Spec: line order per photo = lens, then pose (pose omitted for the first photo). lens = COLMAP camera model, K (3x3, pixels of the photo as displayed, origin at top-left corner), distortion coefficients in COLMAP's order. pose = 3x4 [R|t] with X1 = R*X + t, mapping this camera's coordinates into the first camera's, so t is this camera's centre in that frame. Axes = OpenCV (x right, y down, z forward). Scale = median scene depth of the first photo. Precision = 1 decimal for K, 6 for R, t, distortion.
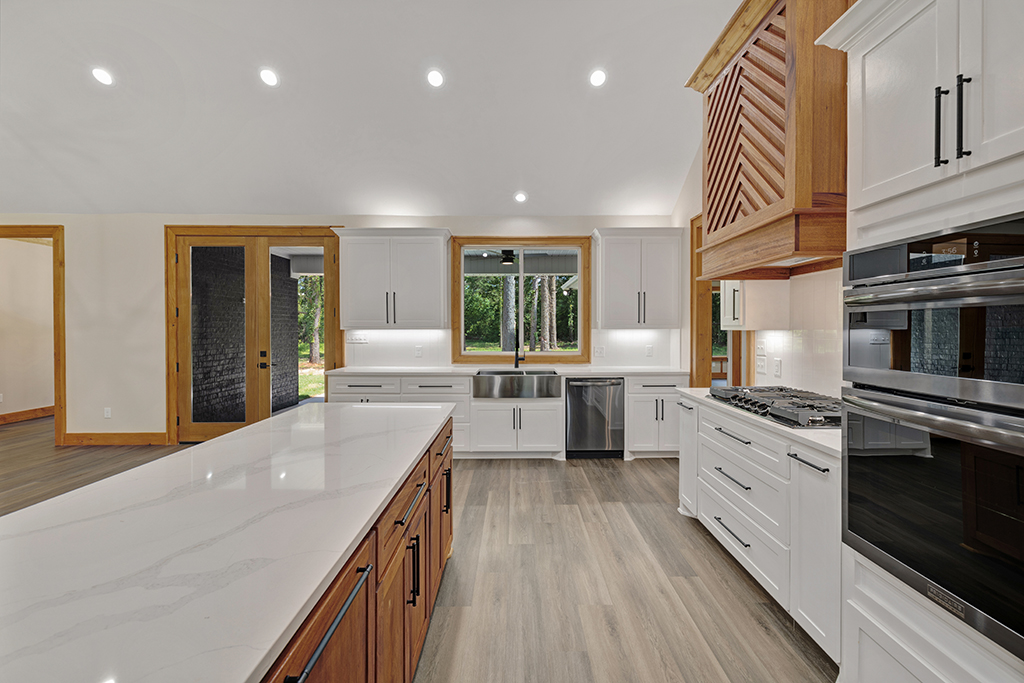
lens RADIAL K [[431.0, 0, 513.9], [0, 431.0, 335.8], [0, 0, 1]] dist [-0.000887, 0.000048]
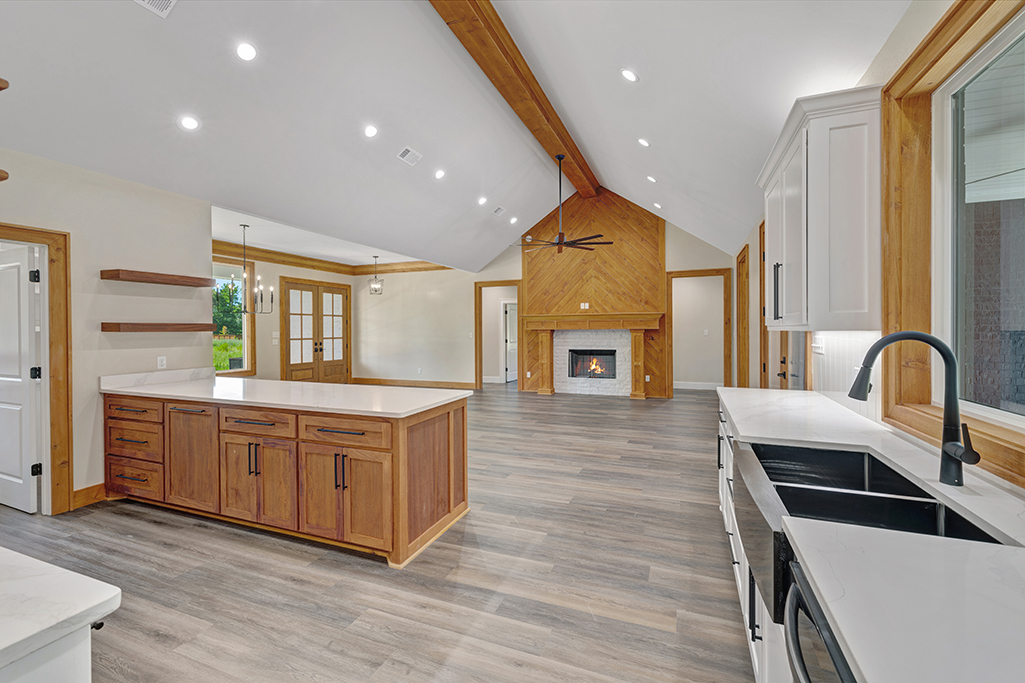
lens RADIAL K [[431.4, 0, 515.4], [0, 431.4, 332.6], [0, 0, 1]] dist [-0.000887, 0.000048]
pose [[-0.363736, 0.016261, -0.931360, 0.466834], [-0.011917, 0.999685, 0.022108, -0.024109], [0.931426, 0.019141, -0.363427, 1.171617]]
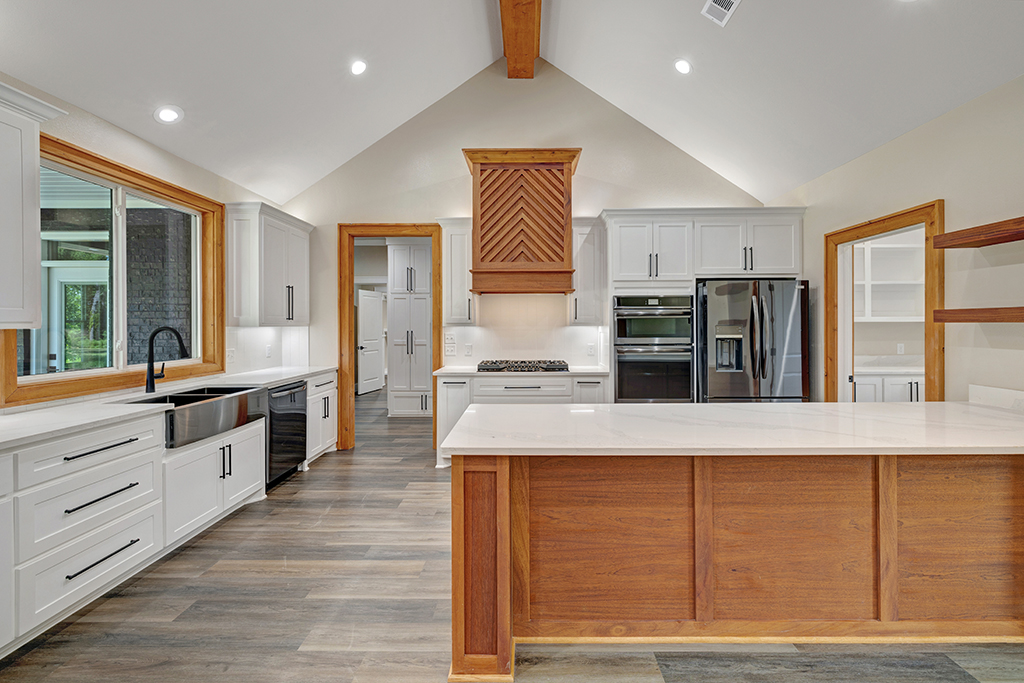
lens RADIAL K [[431.0, 0, 522.7], [0, 431.0, 323.9], [0, 0, 1]] dist [-0.000887, 0.000048]
pose [[0.003615, 0.010102, 0.999942, -0.812254], [0.023650, 0.999668, -0.010185, -0.001140], [-0.999714, 0.023686, 0.003375, 0.665366]]
